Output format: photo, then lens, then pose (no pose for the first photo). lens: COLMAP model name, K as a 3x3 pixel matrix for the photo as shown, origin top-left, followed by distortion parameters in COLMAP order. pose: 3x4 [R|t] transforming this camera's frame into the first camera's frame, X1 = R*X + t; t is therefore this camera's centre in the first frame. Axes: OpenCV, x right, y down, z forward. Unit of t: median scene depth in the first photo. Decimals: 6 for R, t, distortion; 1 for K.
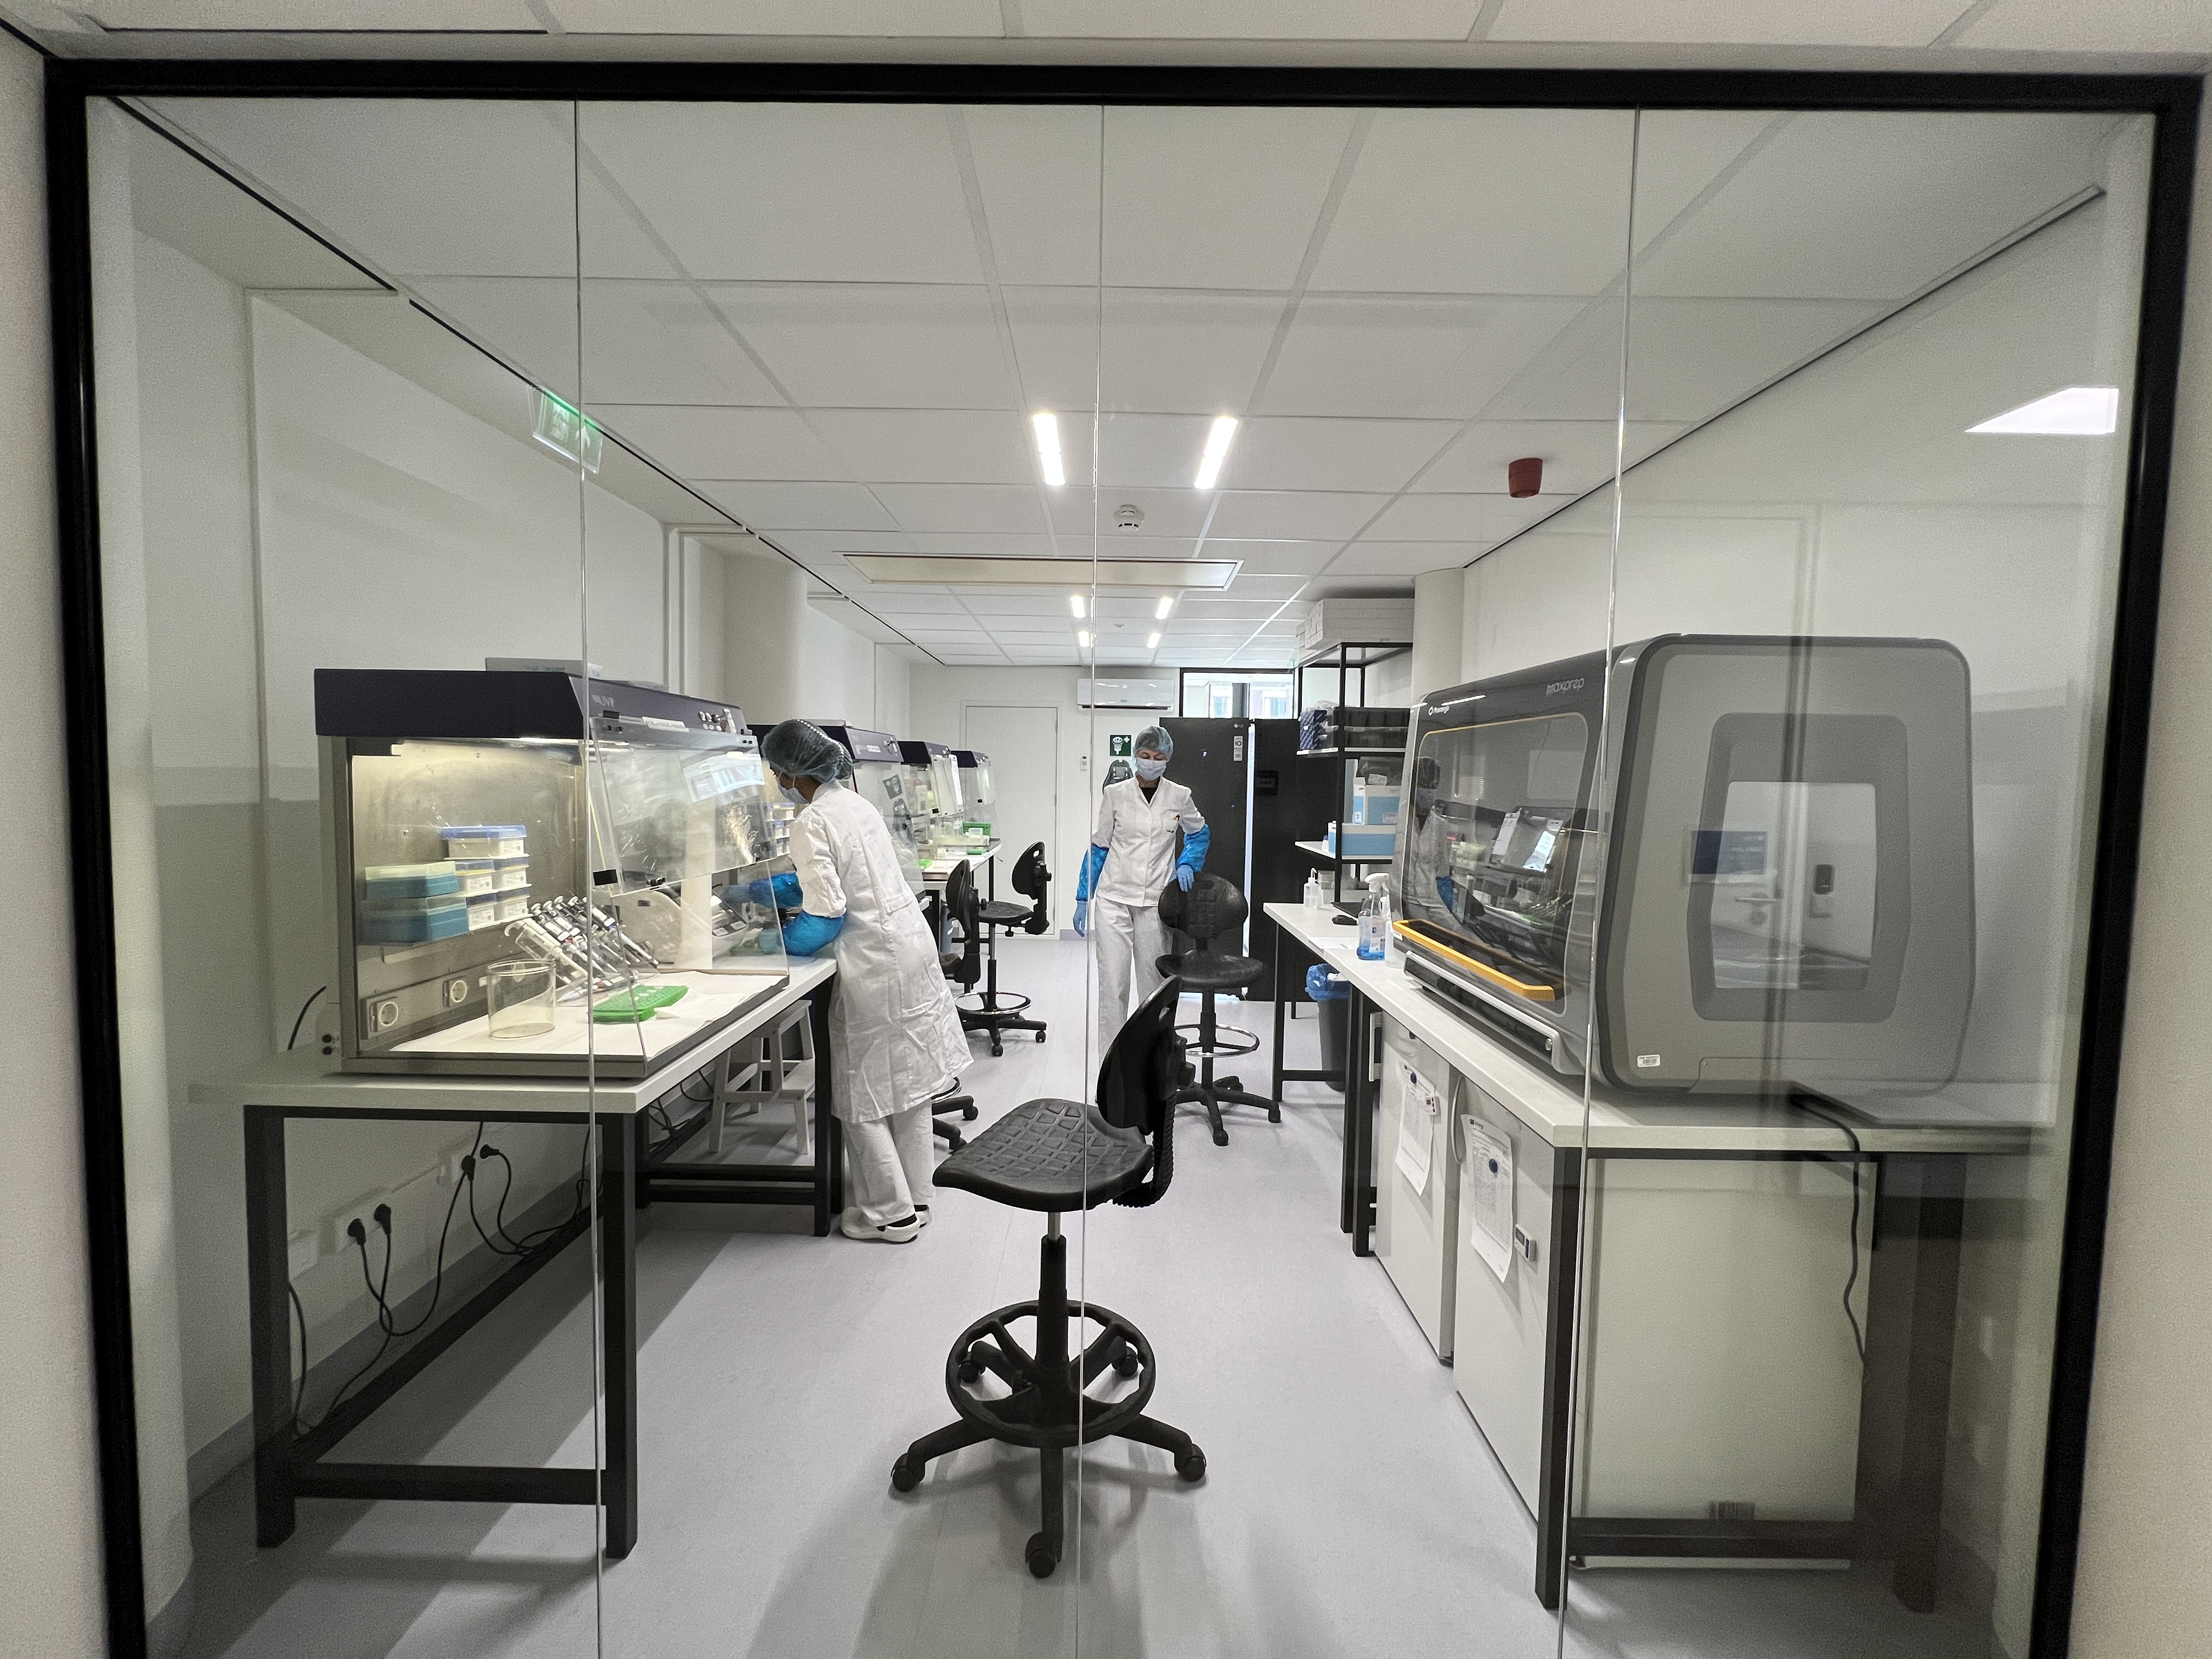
lens RADIAL K [[890.2, 0, 1108.3], [0, 890.2, 830.5], [0, 0, 1]] dist [0.009476, 0.000858]
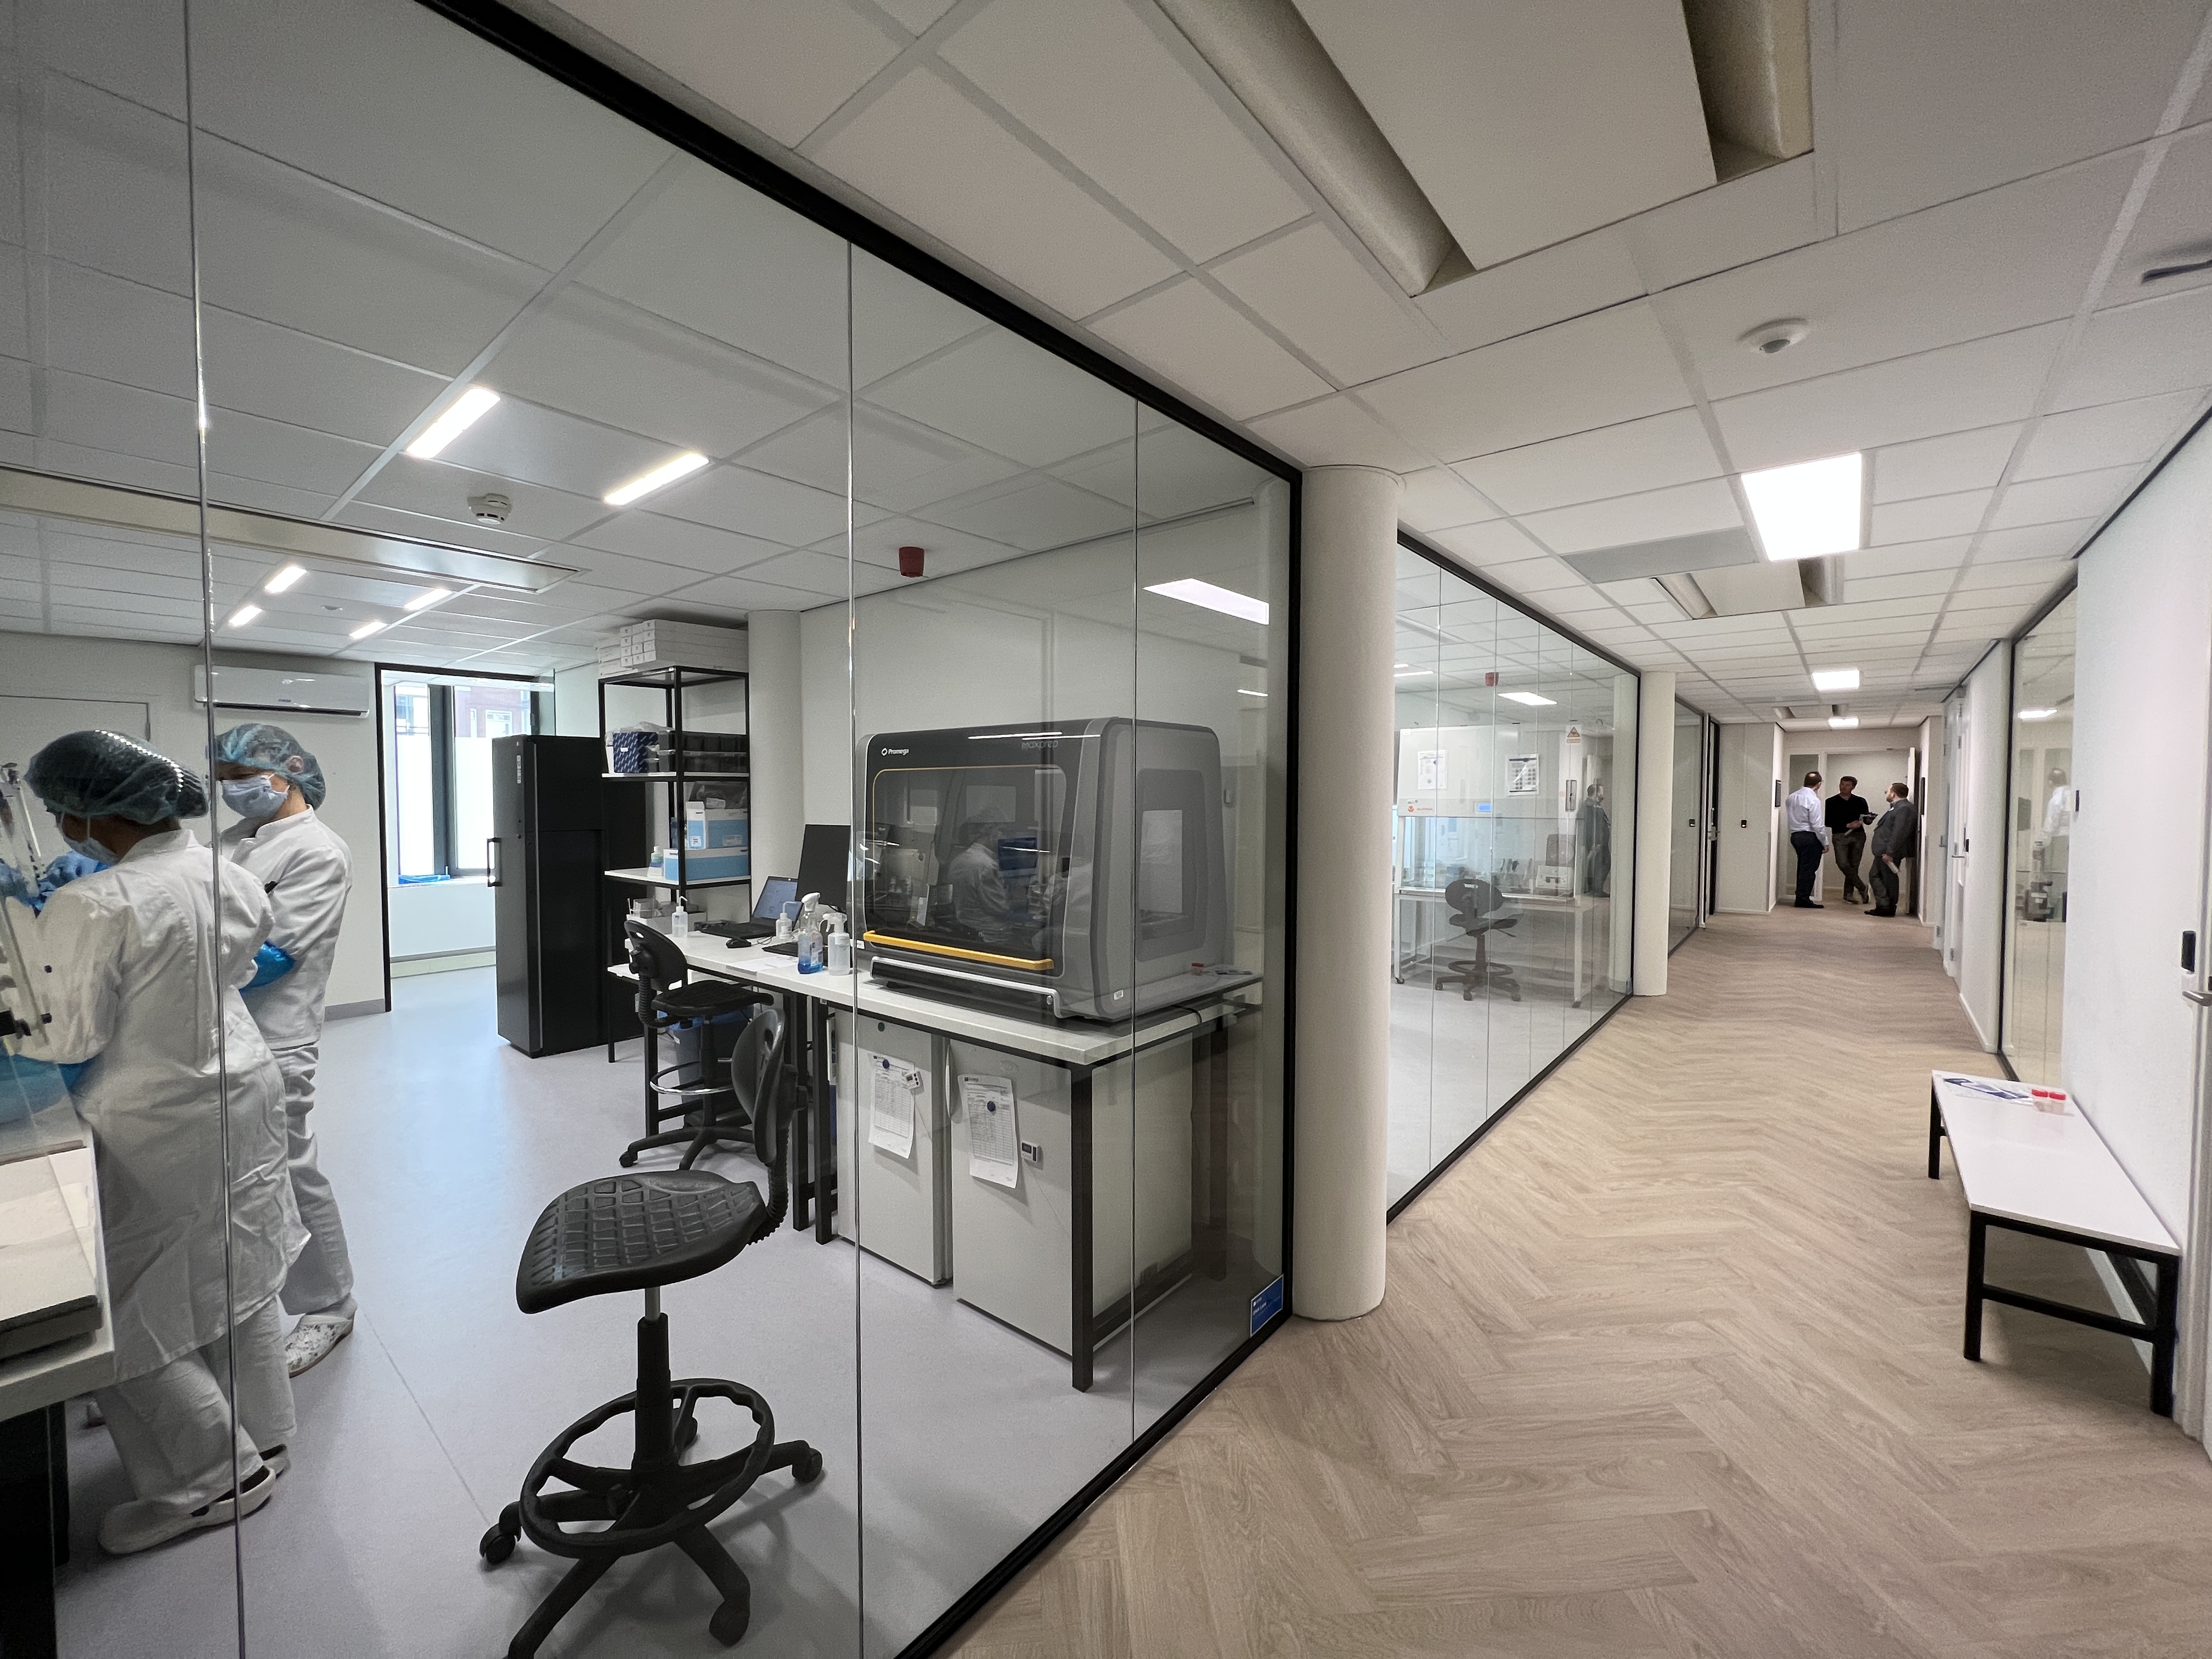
lens RADIAL K [[890.2, 0, 1090.5], [0, 890.2, 824.1], [0, 0, 1]] dist [0.009476, 0.000858]
pose [[0.653453, -0.041207, 0.755844, -0.387915], [0.057240, 0.998348, 0.004941, -0.028594], [-0.754800, 0.040036, 0.654733, 0.023273]]
